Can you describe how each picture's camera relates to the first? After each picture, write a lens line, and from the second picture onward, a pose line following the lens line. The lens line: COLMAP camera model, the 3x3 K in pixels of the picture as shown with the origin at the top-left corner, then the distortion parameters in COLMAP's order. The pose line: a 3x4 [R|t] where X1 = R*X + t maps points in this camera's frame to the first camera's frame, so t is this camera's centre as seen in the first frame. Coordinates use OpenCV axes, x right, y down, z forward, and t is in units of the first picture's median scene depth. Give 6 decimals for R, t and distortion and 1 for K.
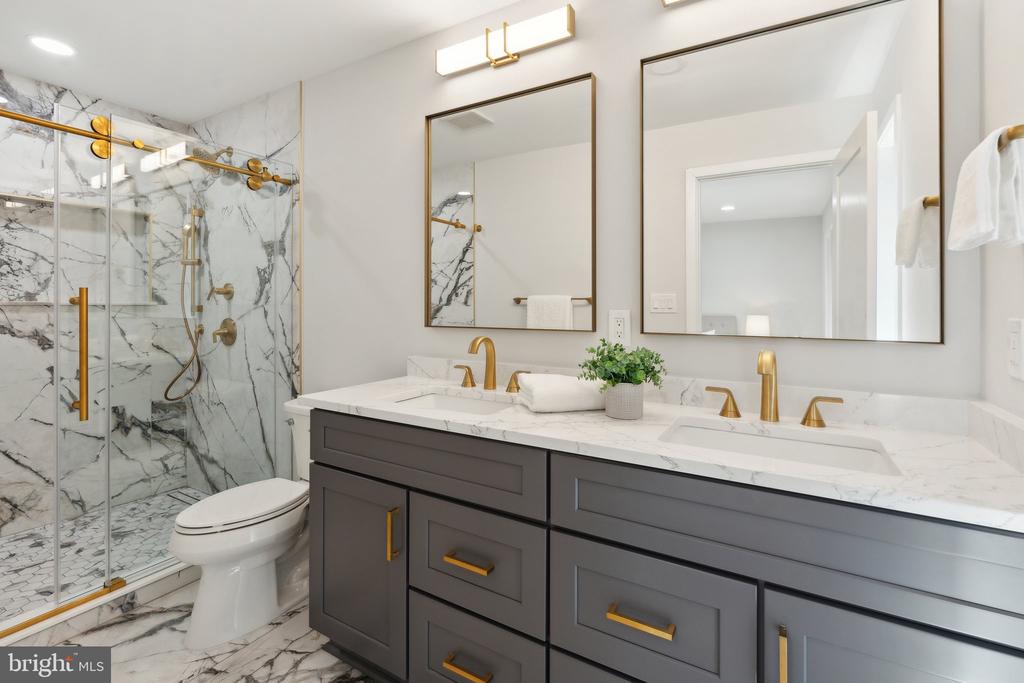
lens RADIAL K [[453.6, 0, 497.3], [0, 453.6, 308.6], [0, 0, 1]] dist [-0.003649, 0.000213]
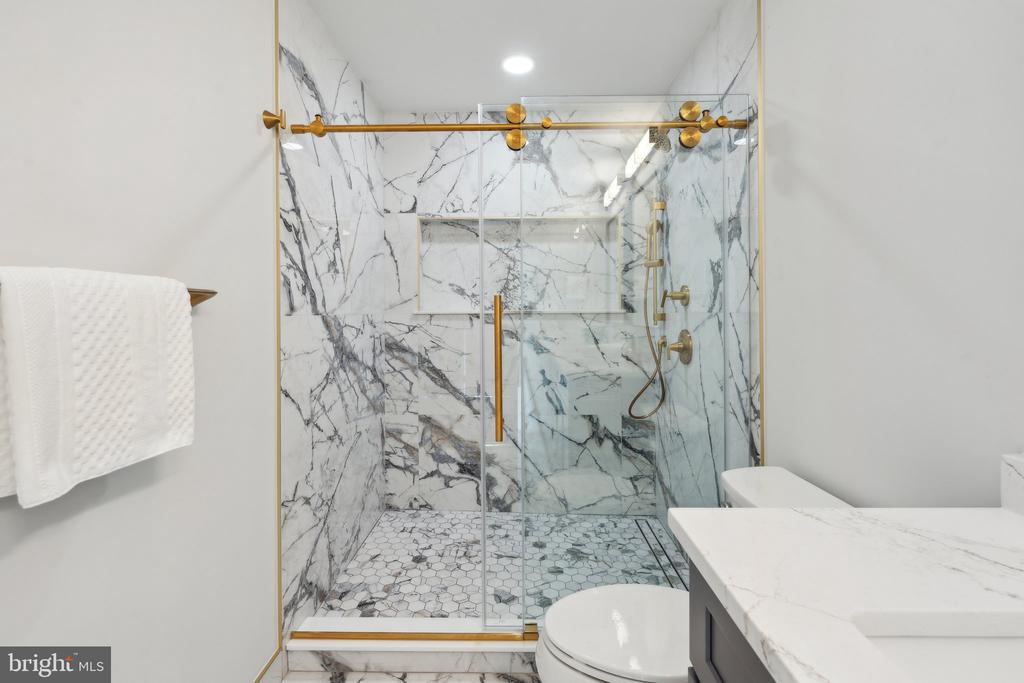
lens RADIAL K [[453.6, 0, 531.7], [0, 453.6, 312.2], [0, 0, 1]] dist [-0.003649, 0.000213]
pose [[0.526463, -0.002412, -0.850195, -0.064773], [0.000435, 0.999997, -0.002568, -0.007344], [0.850198, 0.000983, 0.526462, 0.369555]]
